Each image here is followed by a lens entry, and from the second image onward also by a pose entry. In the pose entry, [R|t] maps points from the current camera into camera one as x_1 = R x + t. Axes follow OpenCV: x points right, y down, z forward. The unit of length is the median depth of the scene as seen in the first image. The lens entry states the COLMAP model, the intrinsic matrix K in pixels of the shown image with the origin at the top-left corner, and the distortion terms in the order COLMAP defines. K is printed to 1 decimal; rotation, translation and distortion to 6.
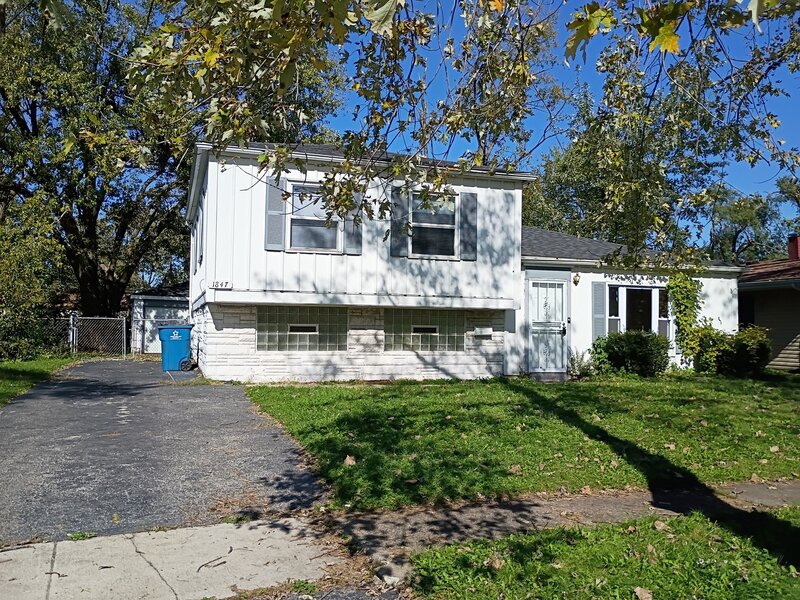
lens RADIAL K [[681.0, 0, 400.0], [0, 681.0, 300.0], [0, 0, 1]] dist [0.071666, -0.001377]
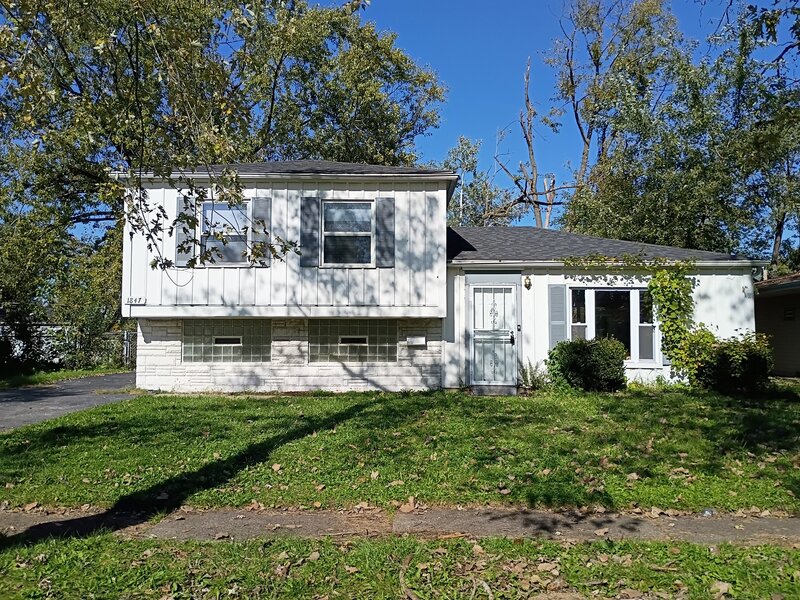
lens RADIAL K [[681.0, 0, 400.0], [0, 681.0, 300.0], [0, 0, 1]] dist [0.071666, -0.001377]
pose [[0.944534, -0.029968, -0.327043, 0.427498], [0.024120, 0.999469, -0.021921, 0.009079], [0.327526, 0.012817, 0.944755, 0.097521]]
